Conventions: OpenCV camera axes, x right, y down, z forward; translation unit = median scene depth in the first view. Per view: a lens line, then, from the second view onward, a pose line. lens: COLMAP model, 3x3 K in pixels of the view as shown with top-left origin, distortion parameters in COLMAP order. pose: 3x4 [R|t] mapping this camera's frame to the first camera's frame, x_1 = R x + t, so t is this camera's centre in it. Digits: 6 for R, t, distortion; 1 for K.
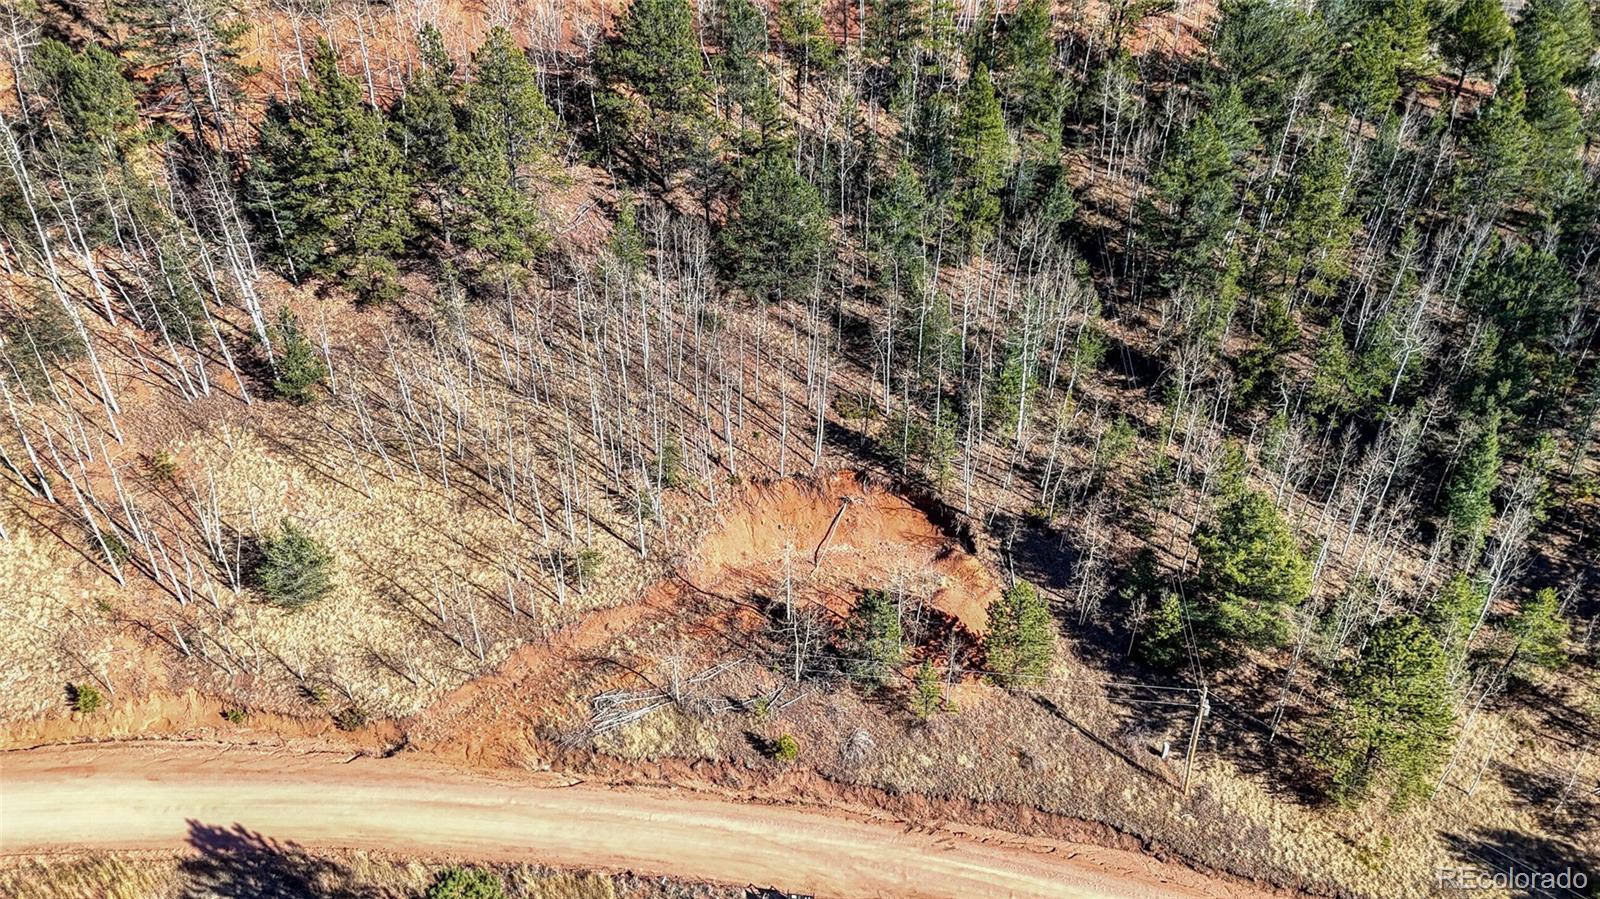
lens RADIAL K [[1176.0, 0, 799.5], [0, 1176.0, 437.9], [0, 0, 1]] dist [0.077583, -0.070317]
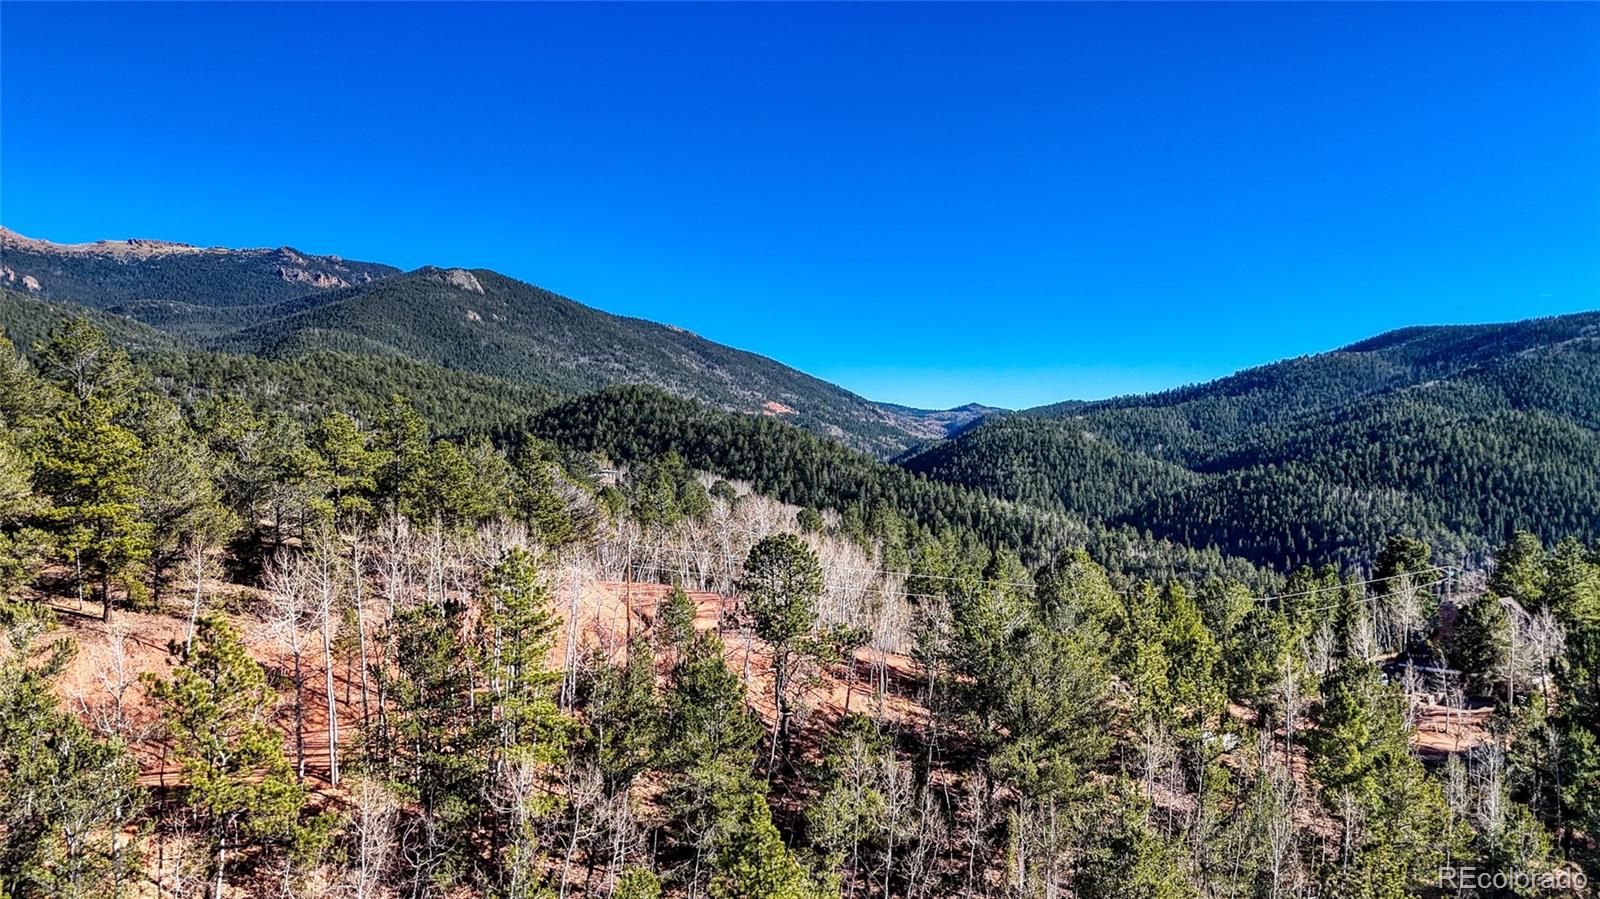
lens RADIAL K [[1176.0, 0, 804.3], [0, 1176.0, 449.1], [0, 0, 1]] dist [0.077583, -0.070317]
pose [[0.815253, 0.005969, 0.579075, -0.091610], [0.276209, 0.874871, -0.397880, -0.268486], [-0.508991, 0.484318, 0.711593, 0.669780]]
